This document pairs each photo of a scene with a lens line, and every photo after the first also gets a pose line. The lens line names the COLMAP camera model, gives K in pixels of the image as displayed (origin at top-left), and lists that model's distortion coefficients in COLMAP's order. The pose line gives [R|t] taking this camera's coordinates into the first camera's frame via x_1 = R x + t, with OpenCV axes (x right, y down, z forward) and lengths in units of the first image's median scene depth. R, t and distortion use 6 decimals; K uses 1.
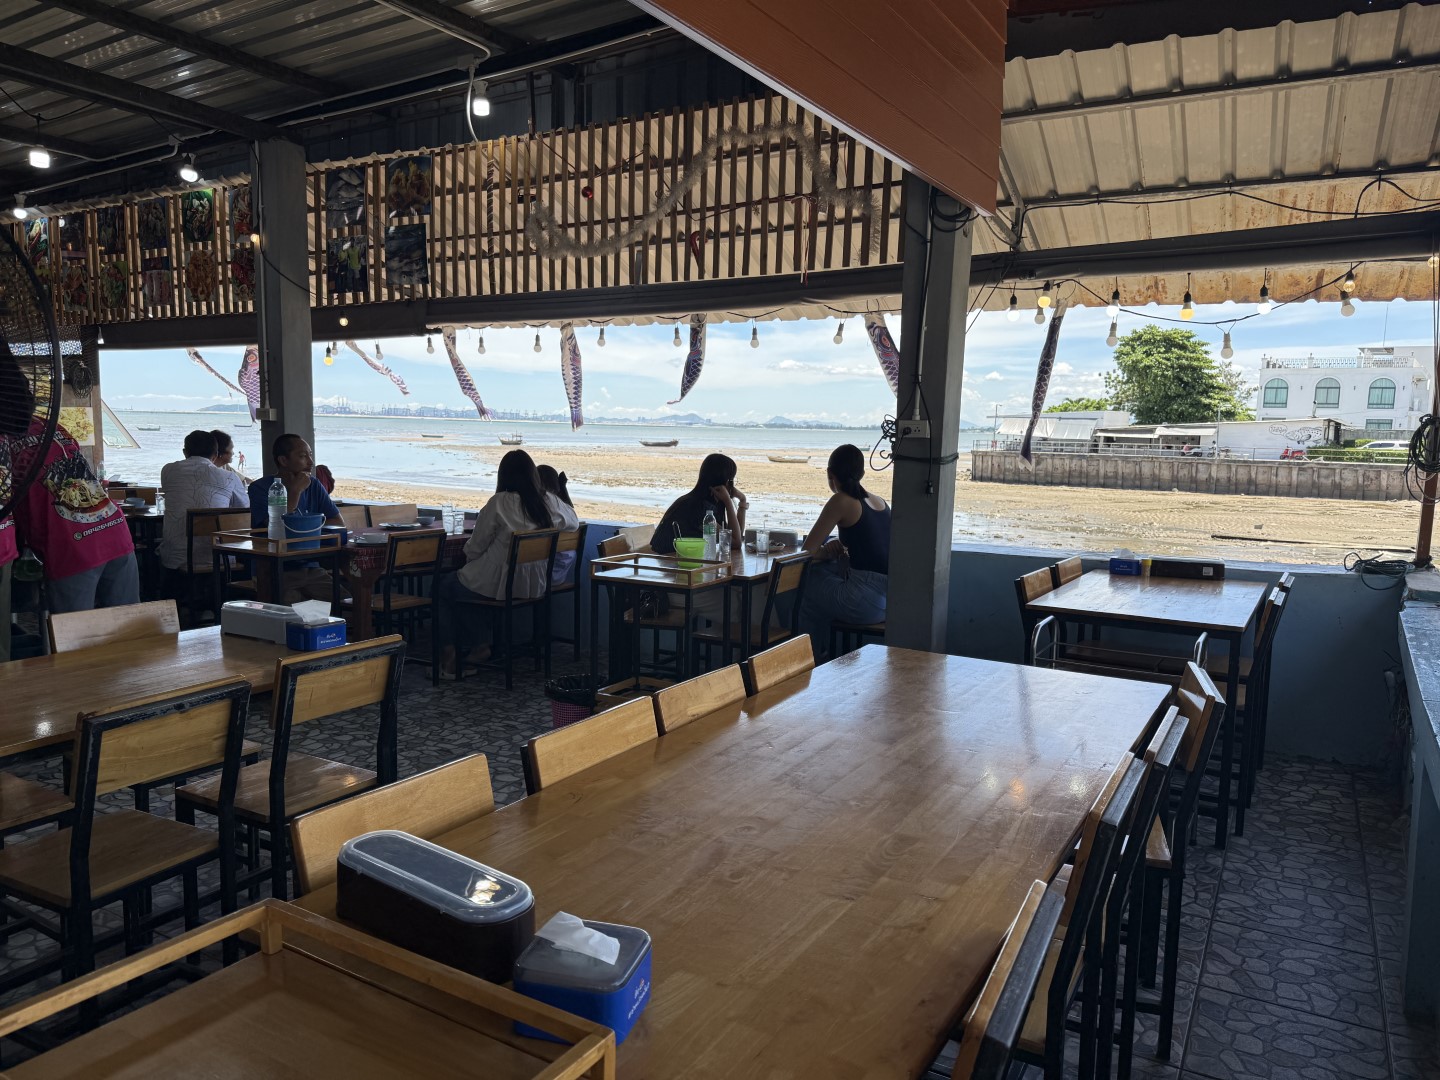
lens RADIAL K [[1005.2, 0, 720.0], [0, 1005.2, 540.0], [0, 0, 1]] dist [0.087162, -0.144422]
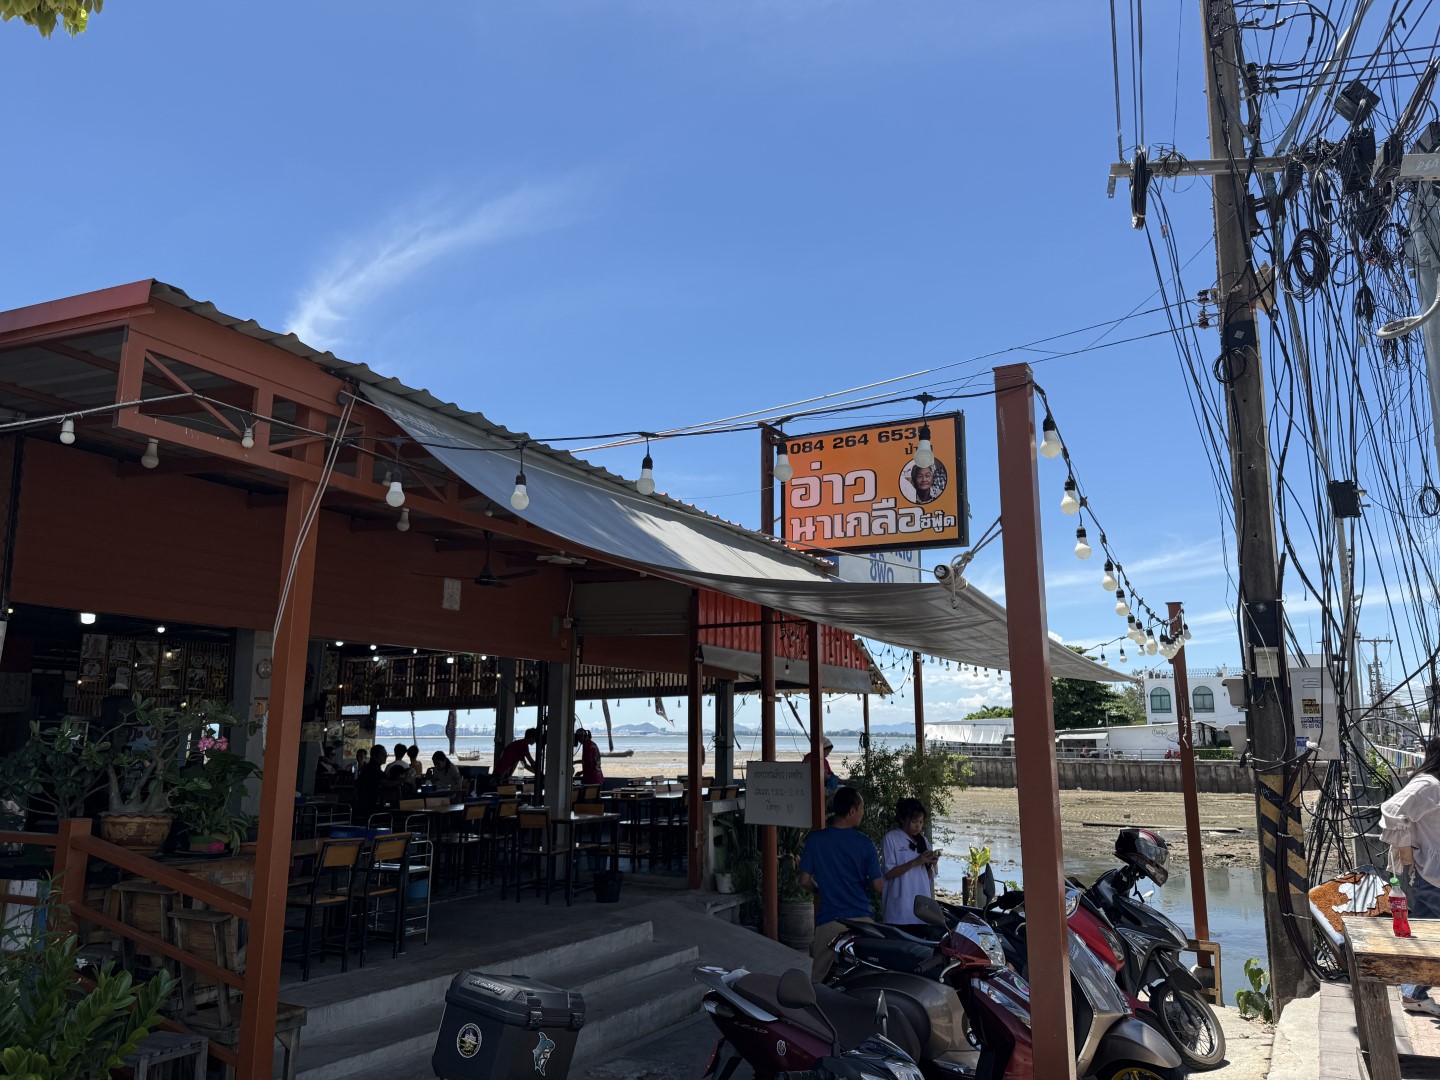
lens RADIAL K [[1005.2, 0, 720.0], [0, 1005.2, 540.0], [0, 0, 1]] dist [0.087162, -0.144422]
pose [[0.998775, -0.014309, 0.047365, 0.001698], [0.027905, 0.953405, -0.300402, 0.015356], [-0.040860, 0.301355, 0.952636, -0.138336]]
